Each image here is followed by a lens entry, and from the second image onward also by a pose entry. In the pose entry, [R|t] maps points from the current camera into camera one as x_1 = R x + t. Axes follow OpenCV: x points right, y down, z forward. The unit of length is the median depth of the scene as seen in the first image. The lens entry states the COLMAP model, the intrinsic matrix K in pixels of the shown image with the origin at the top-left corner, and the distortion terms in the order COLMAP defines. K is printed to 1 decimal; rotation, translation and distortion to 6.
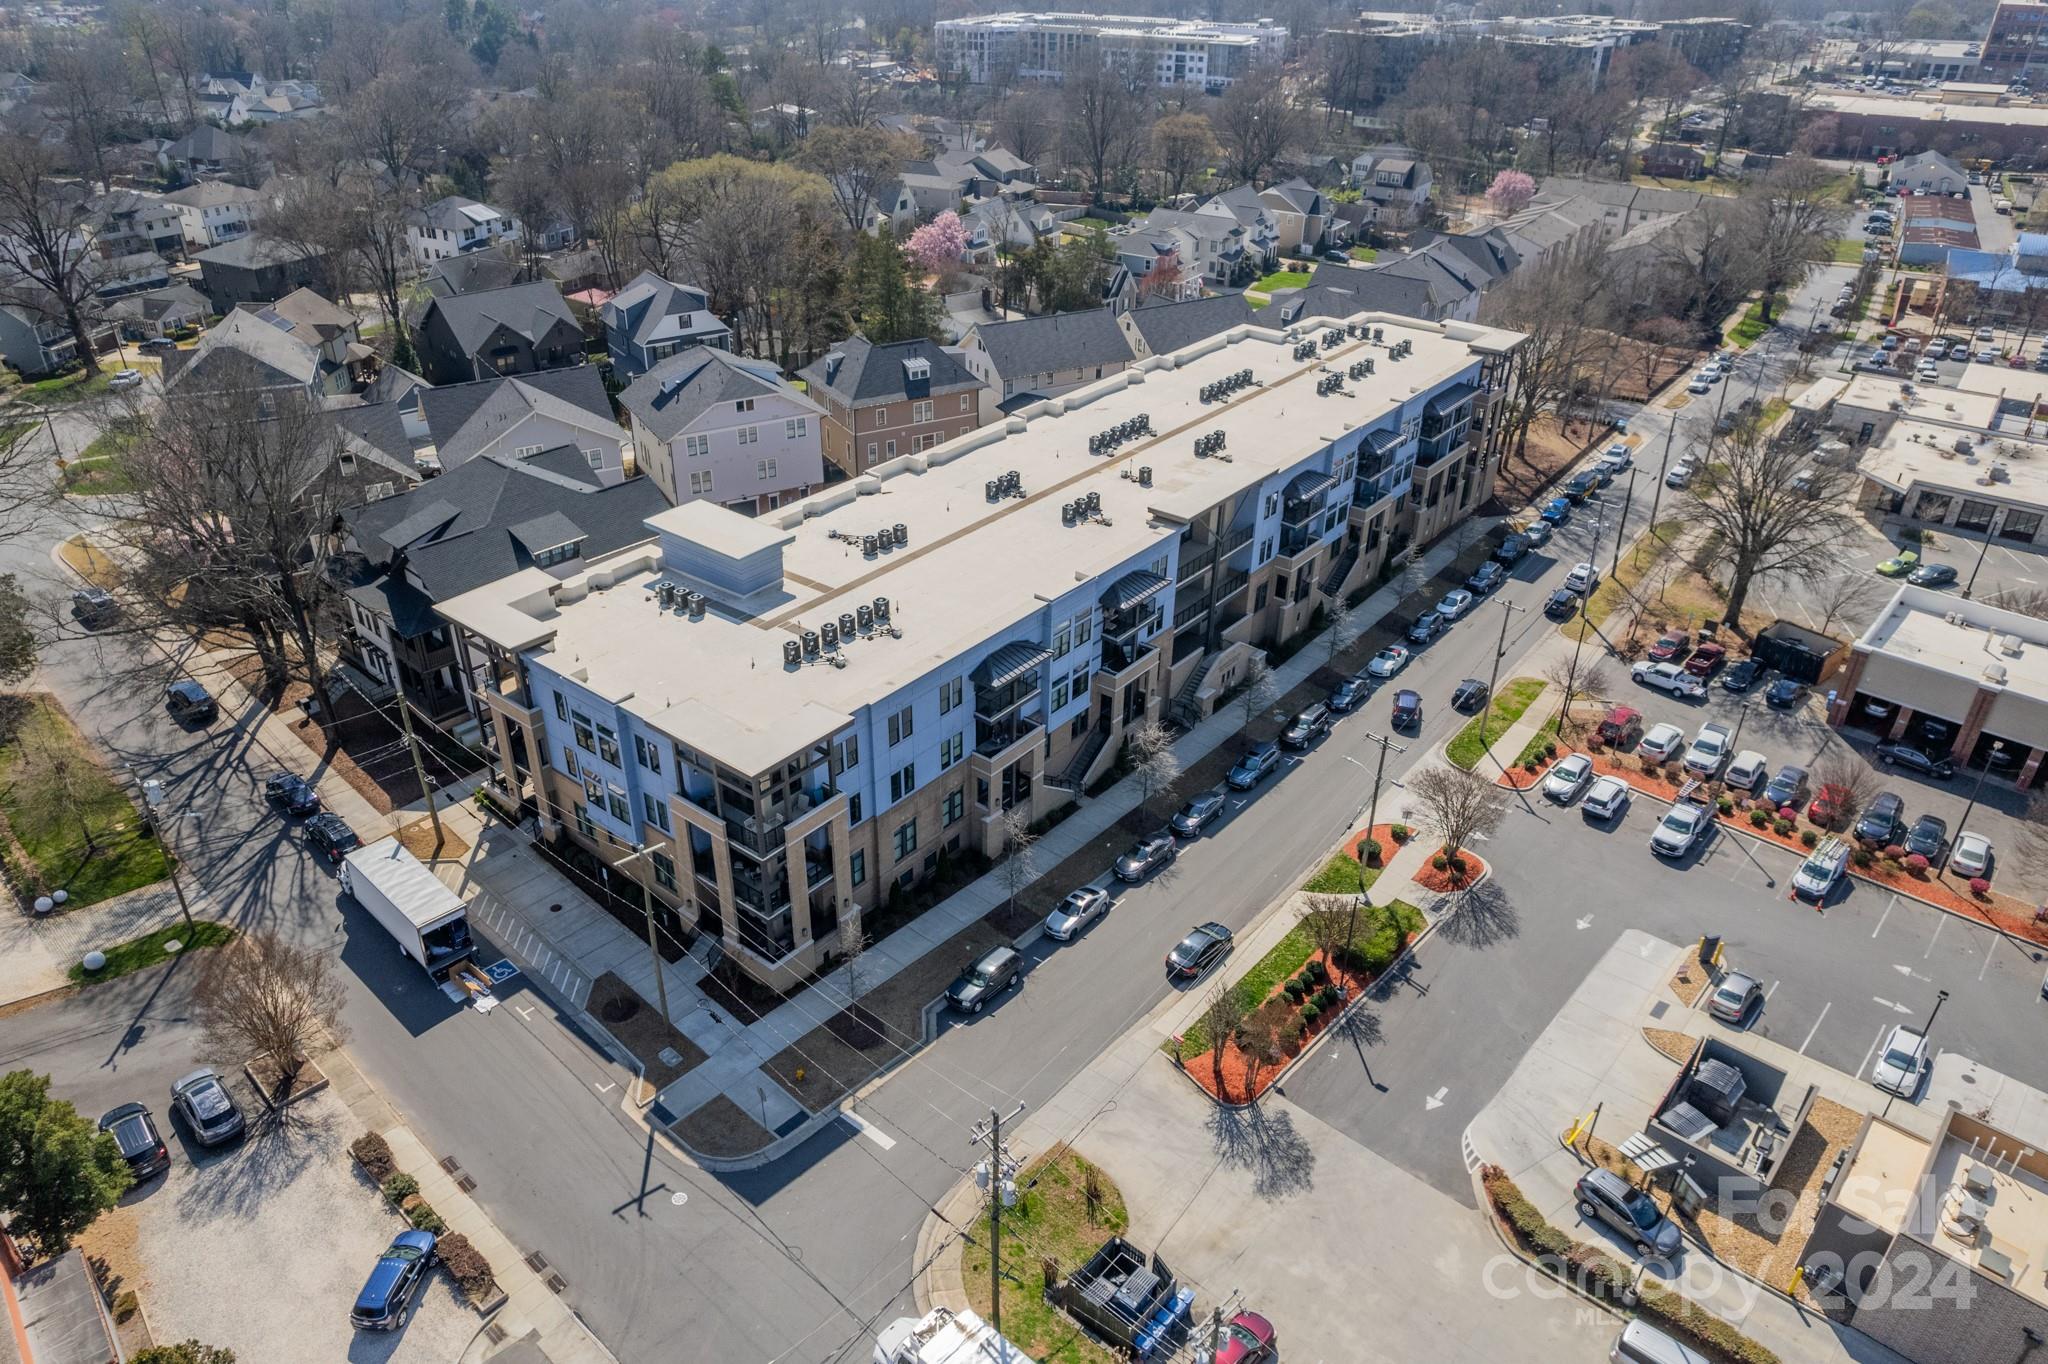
lens RADIAL K [[1309.2, 0, 1024.0], [0, 1309.2, 682.0], [0, 0, 1]] dist [-0.084843, 0.072222]
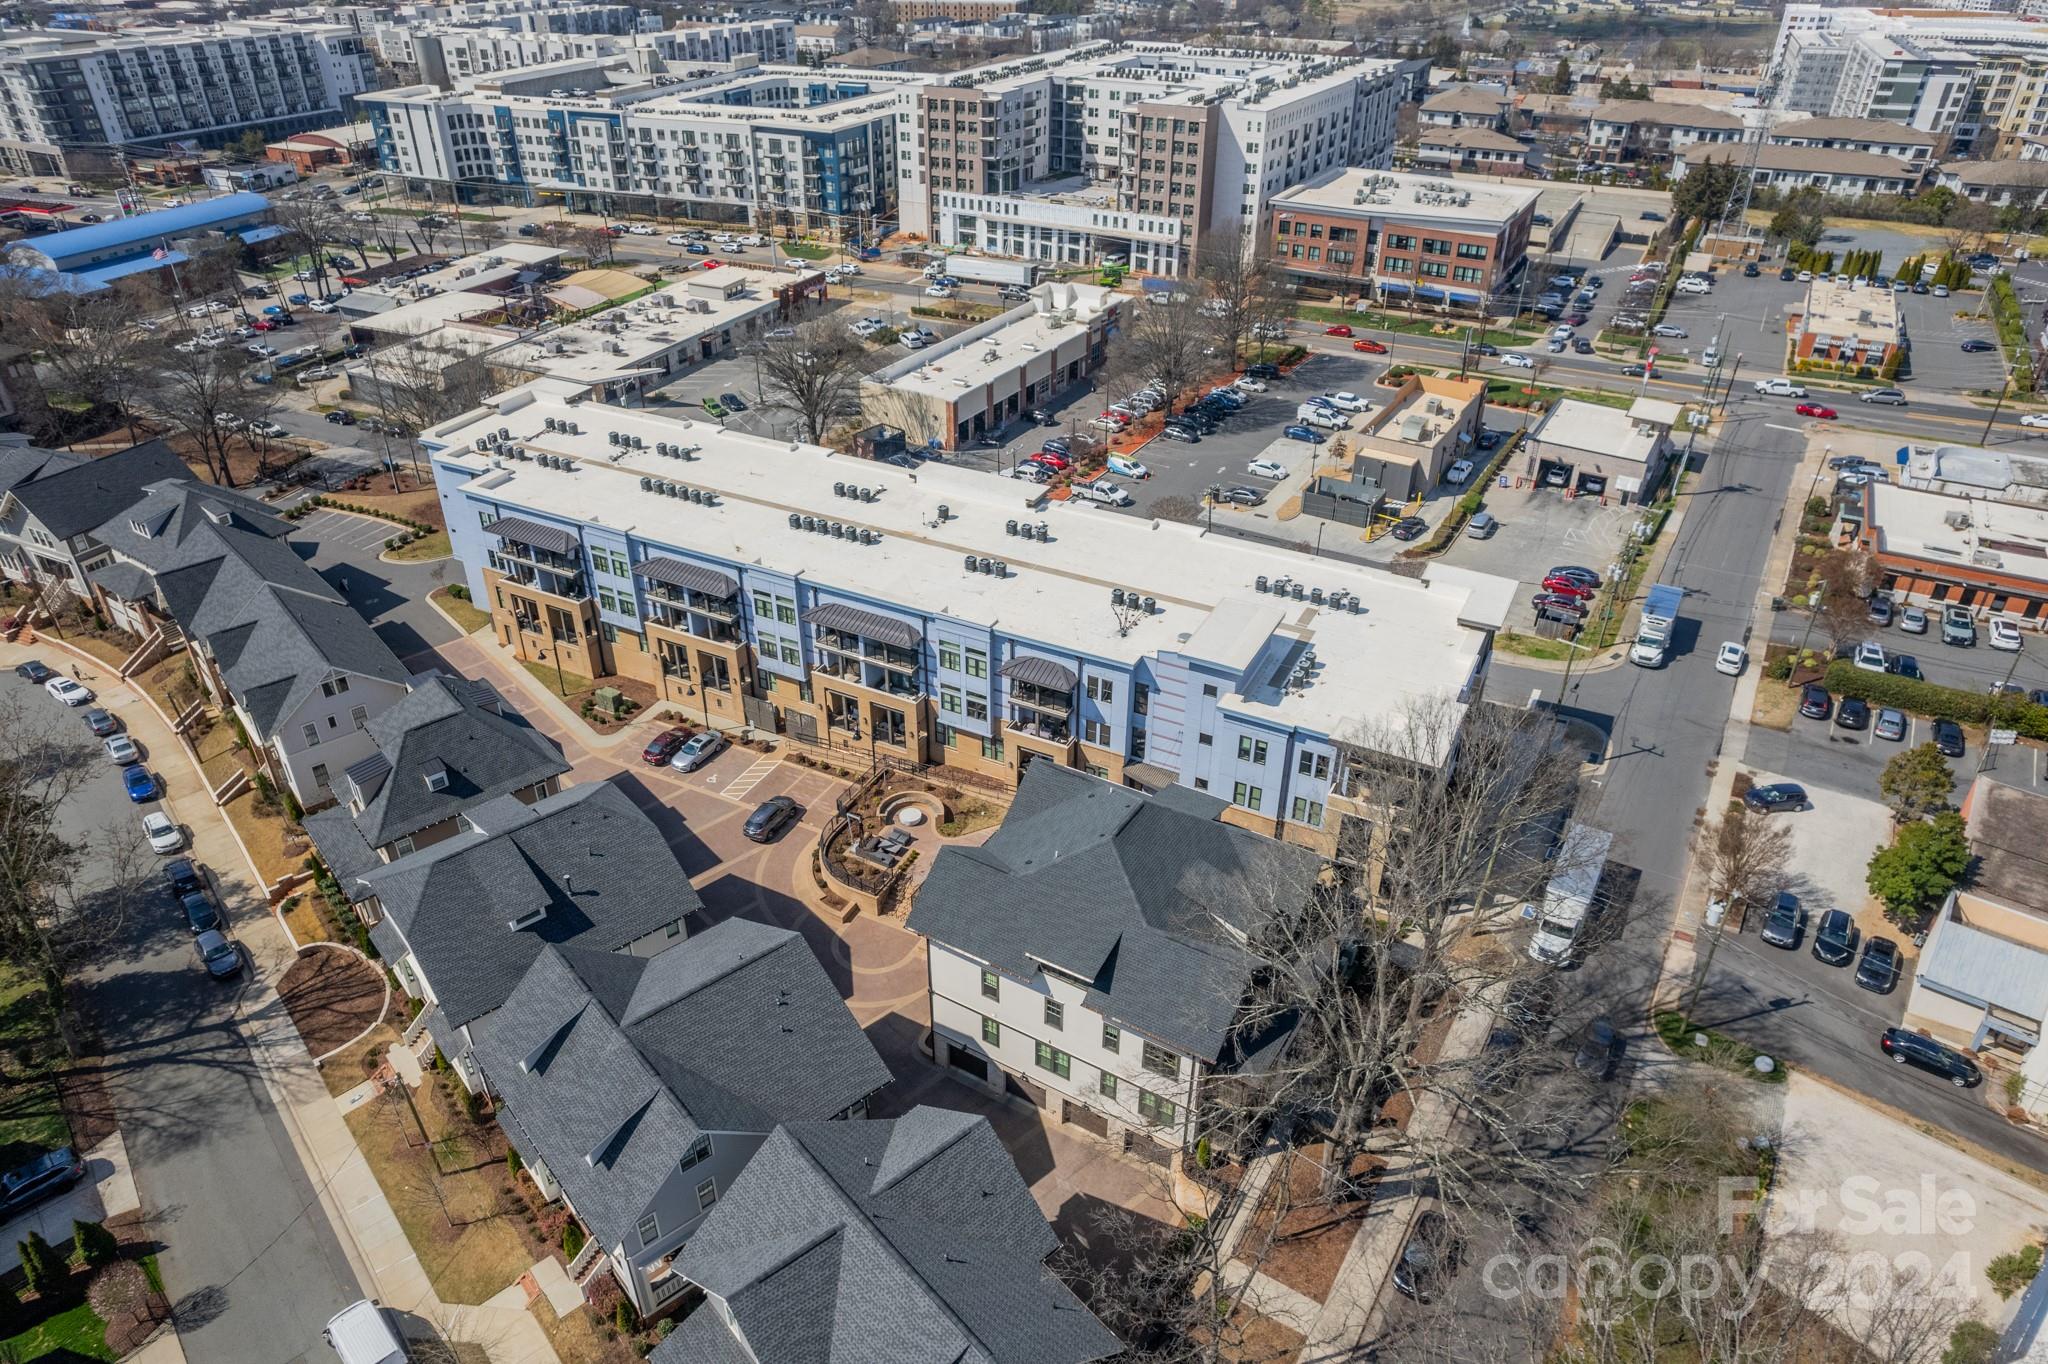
lens RADIAL K [[1314.1, 0, 1024.0], [0, 1314.1, 682.0], [0, 0, 1]] dist [-0.052574, -0.003148]
pose [[-0.178696, -0.517362, 0.836901, -1.031959], [0.491921, 0.689672, 0.531382, -0.680940], [-0.852104, 0.506645, 0.131260, 0.930012]]
